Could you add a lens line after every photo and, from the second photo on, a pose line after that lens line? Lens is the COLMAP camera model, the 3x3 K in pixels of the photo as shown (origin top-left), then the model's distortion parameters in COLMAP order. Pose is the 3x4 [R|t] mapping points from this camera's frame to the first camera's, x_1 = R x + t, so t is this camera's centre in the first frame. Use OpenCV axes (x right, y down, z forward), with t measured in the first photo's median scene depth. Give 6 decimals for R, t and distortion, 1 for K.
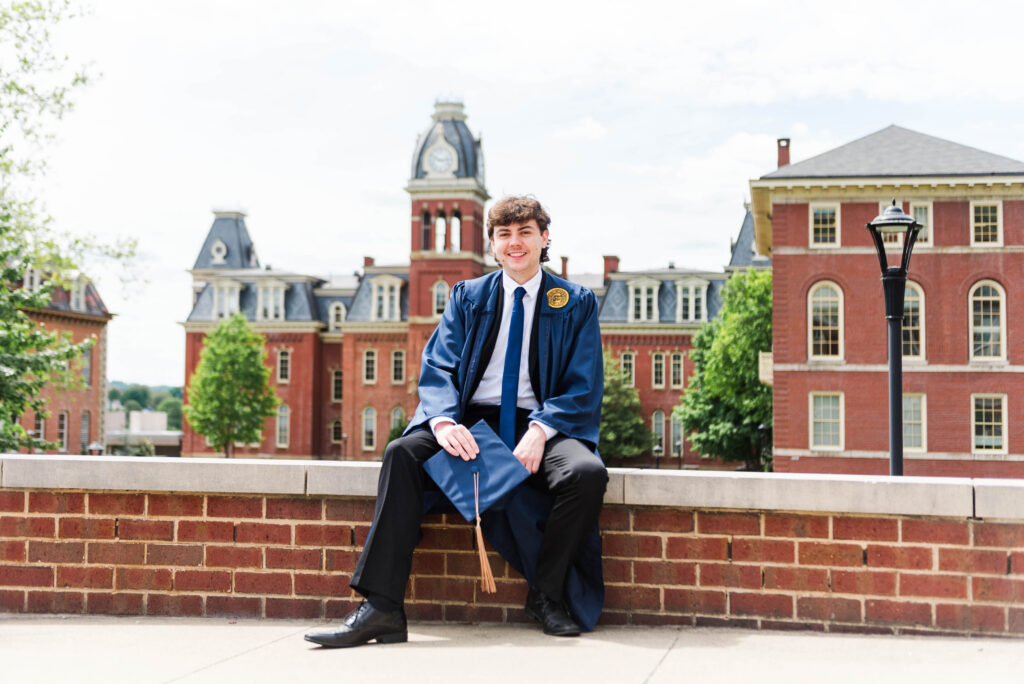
lens RADIAL K [[1537.4, 0, 512.0], [0, 1537.4, 342.0], [0, 0, 1]] dist [0.012625, 0.040396]
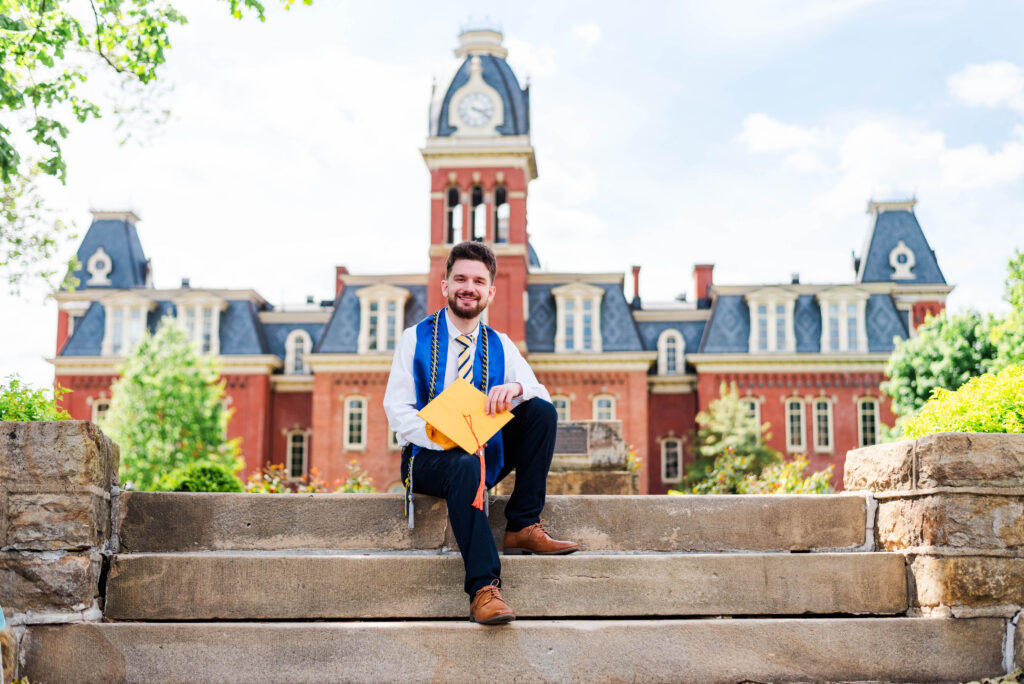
lens RADIAL K [[1537.4, 0, 512.0], [0, 1537.4, 342.0], [0, 0, 1]] dist [0.012625, 0.040396]
pose [[0.985697, 0.013960, 0.167947, -0.140667], [0.004794, 0.993837, -0.110746, 0.055828], [-0.168458, 0.109967, 0.979556, 0.348614]]
